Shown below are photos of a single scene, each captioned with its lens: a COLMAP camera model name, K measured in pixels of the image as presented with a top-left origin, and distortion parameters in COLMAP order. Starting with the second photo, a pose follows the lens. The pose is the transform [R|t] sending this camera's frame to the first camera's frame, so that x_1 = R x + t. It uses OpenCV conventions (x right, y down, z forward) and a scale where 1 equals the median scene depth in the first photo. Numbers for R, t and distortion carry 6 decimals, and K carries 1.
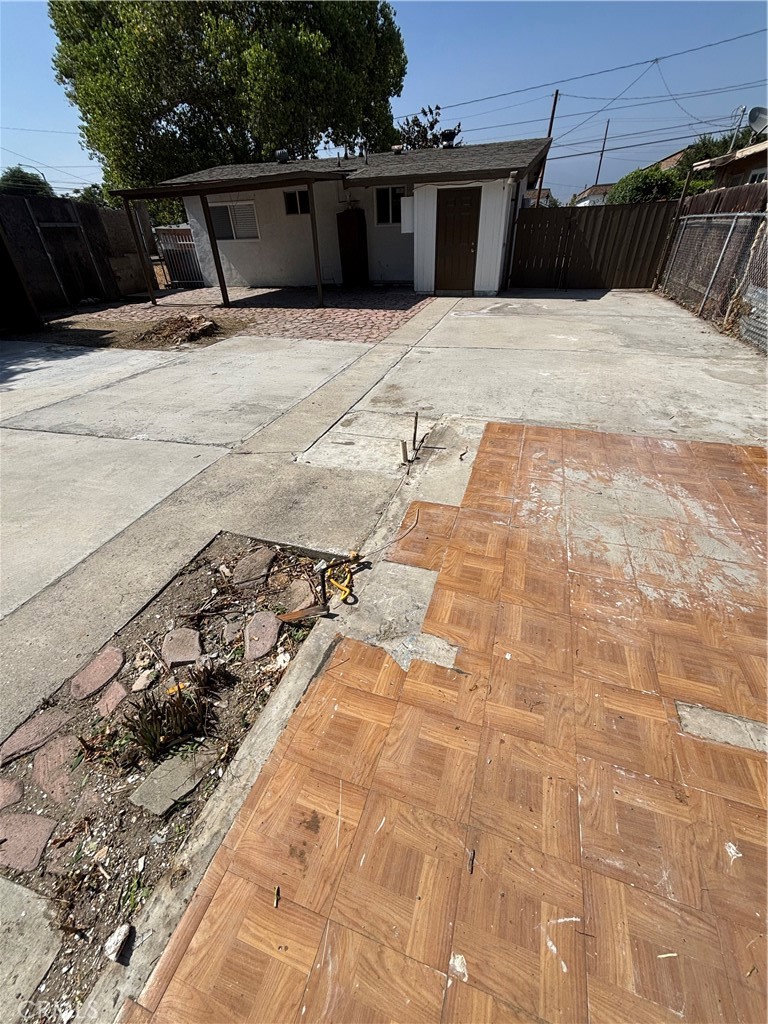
lens RADIAL K [[416.2, 0, 384.0], [0, 416.2, 512.0], [0, 0, 1]] dist [-0.001800, 0.000105]
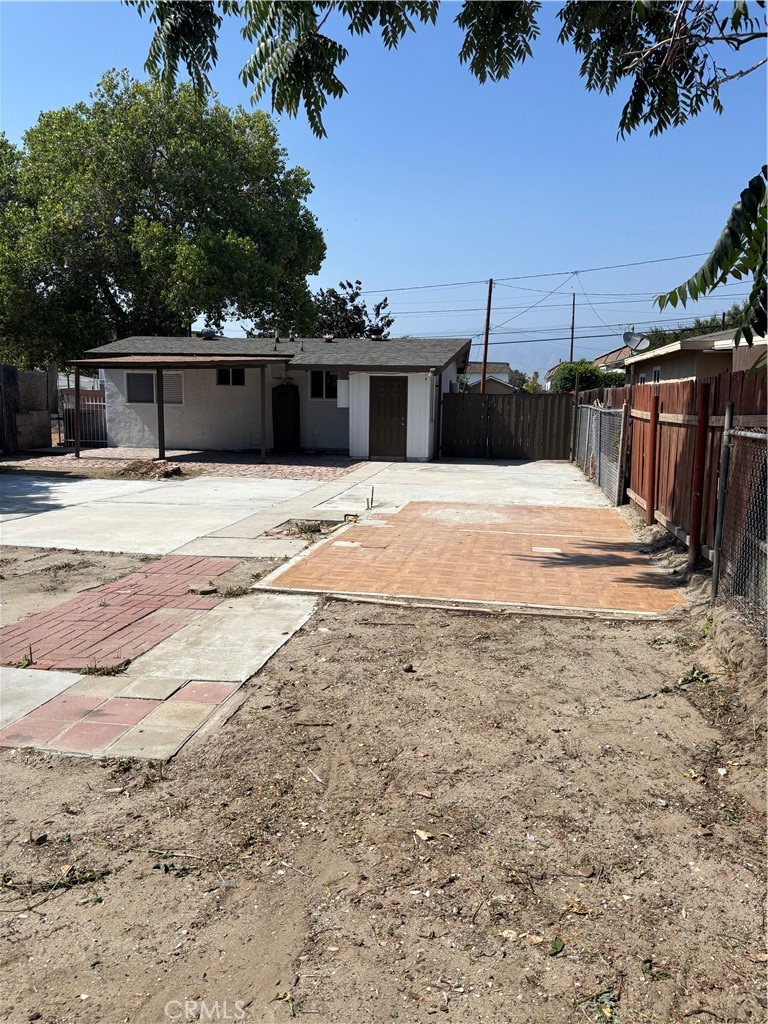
lens RADIAL K [[786.4, 0, 384.0], [0, 786.4, 512.0], [0, 0, 1]] dist [0.046382, -0.003511]
pose [[0.988932, 0.026398, 0.146000, -0.106785], [0.040440, 0.898827, -0.436434, 0.387894], [-0.142750, 0.437508, 0.887811, -0.585749]]
